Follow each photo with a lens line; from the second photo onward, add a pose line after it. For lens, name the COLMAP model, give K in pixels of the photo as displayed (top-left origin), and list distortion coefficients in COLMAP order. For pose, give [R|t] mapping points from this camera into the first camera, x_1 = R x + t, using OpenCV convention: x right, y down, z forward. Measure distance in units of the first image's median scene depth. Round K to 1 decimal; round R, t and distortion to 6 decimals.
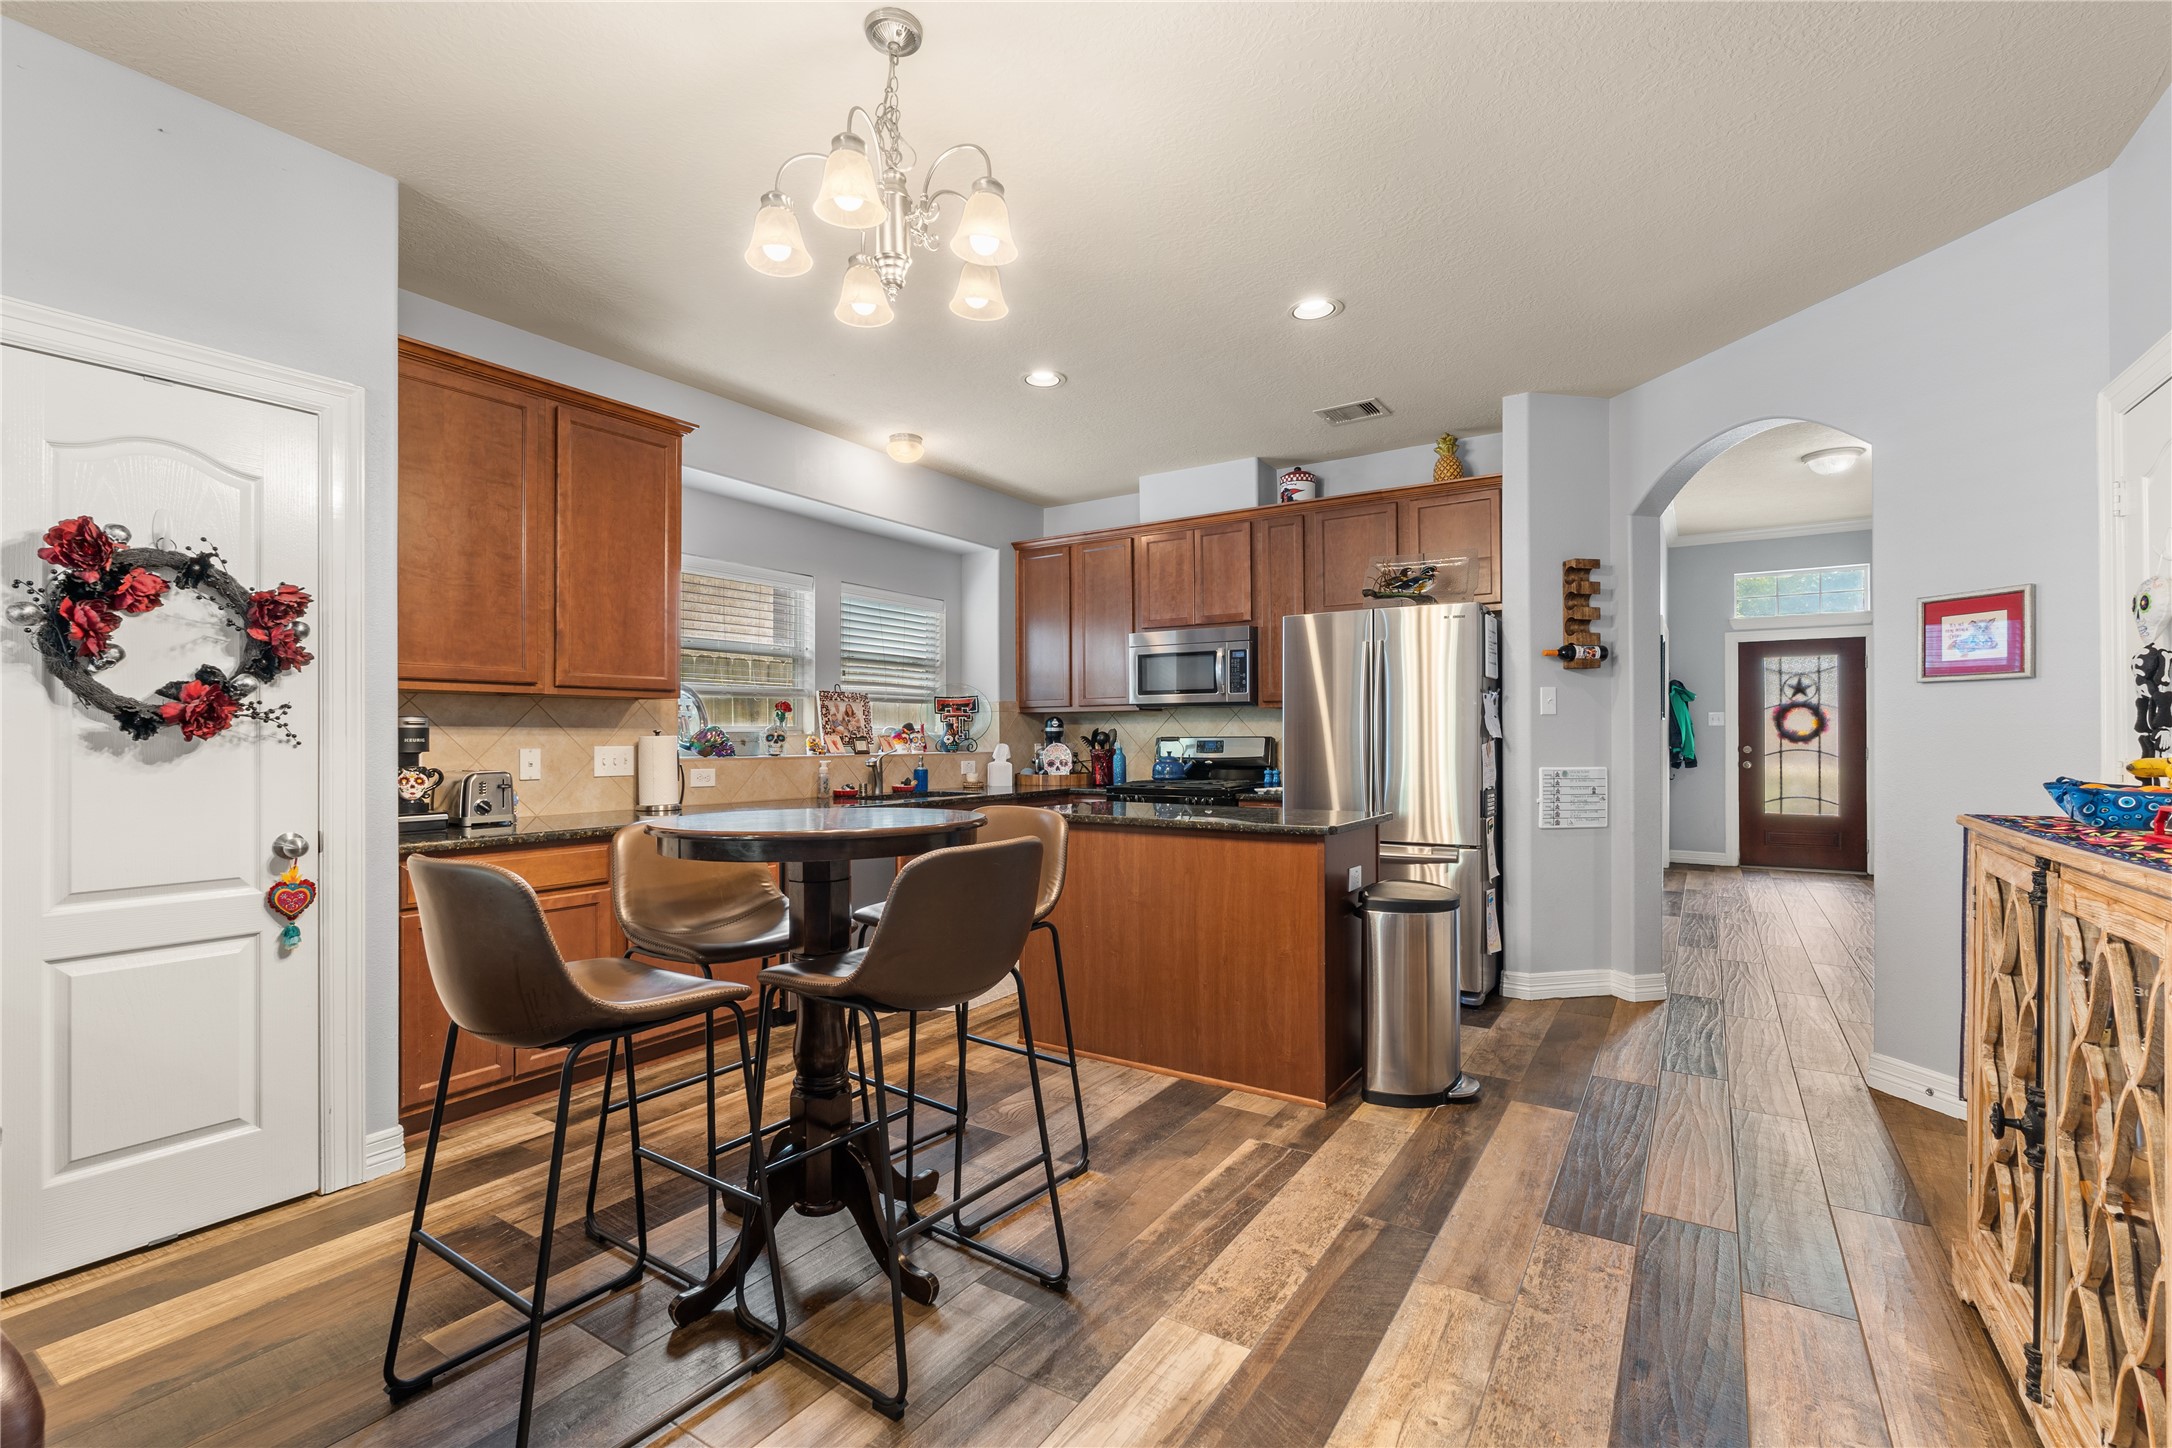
lens RADIAL K [[962.1, 0, 1093.4], [0, 962.1, 729.6], [0, 0, 1]] dist [-0.004869, 0.000261]
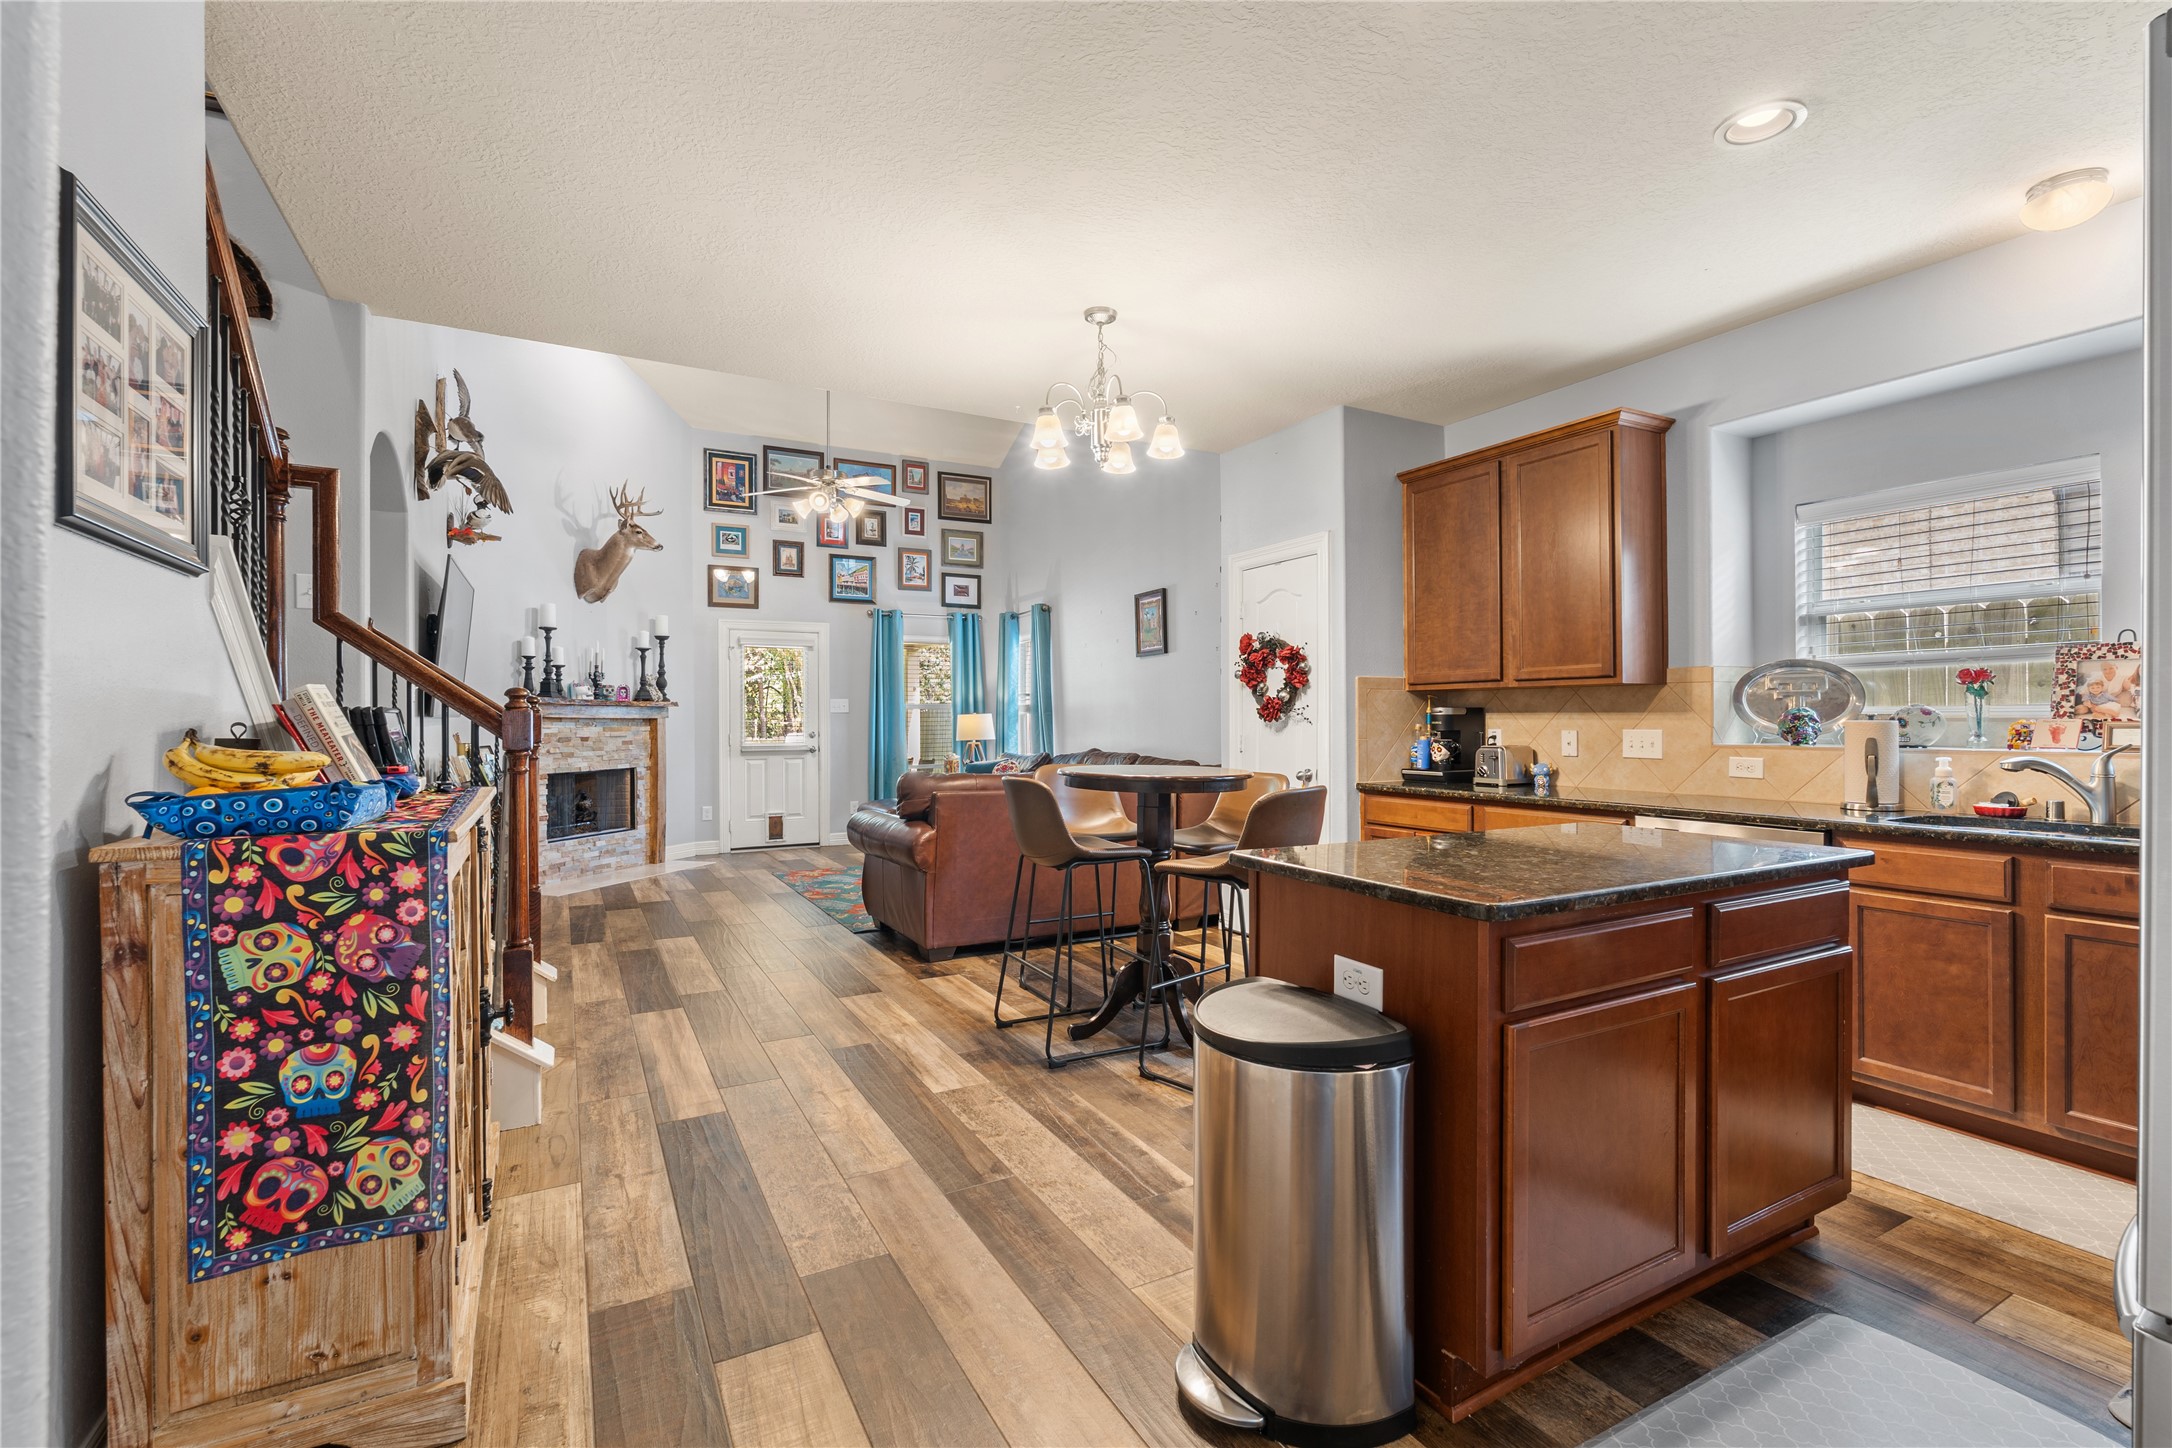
lens RADIAL K [[962.1, 0, 1081.5], [0, 962.1, 719.2], [0, 0, 1]] dist [-0.004869, 0.000261]
pose [[-0.484784, 0.002586, -0.874630, 0.699725], [0.009381, 0.999953, -0.002243, 0.002606], [0.874584, -0.009292, -0.484786, 0.953710]]
